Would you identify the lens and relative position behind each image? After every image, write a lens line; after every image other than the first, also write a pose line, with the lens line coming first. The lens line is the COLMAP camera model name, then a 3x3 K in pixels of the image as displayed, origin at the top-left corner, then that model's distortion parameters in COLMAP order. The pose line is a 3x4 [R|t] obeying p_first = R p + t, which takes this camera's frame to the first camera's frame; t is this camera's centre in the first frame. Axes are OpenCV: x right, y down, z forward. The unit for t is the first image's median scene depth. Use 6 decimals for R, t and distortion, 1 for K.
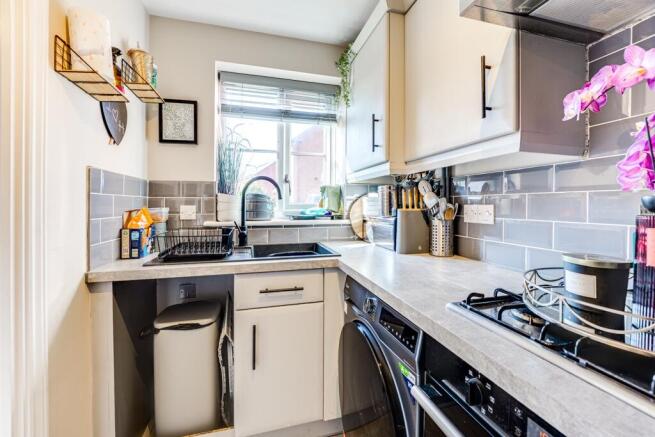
lens RADIAL K [[276.8, 0, 329.2], [0, 276.8, 205.1], [0, 0, 1]] dist [-0.000045, -0.000007]
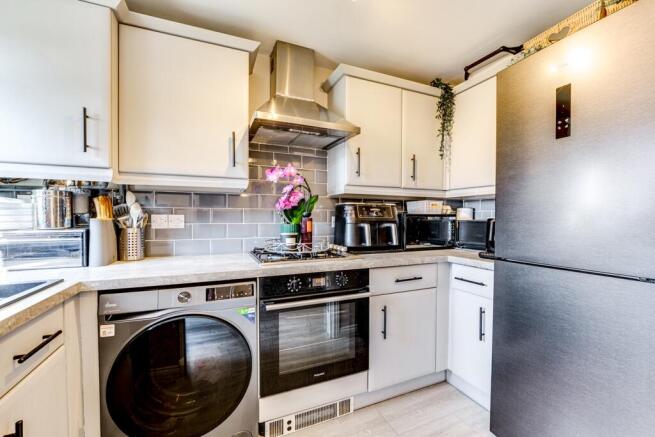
lens RADIAL K [[272.4, 0, 327.5], [0, 272.4, 218.5], [0, 0, 1]] dist [0.000410, 0.000025]
pose [[-0.117371, -0.014474, 0.992983, -0.820947], [-0.001659, 0.999895, 0.014378, -0.002600], [-0.993087, 0.000040, -0.117382, 0.385763]]
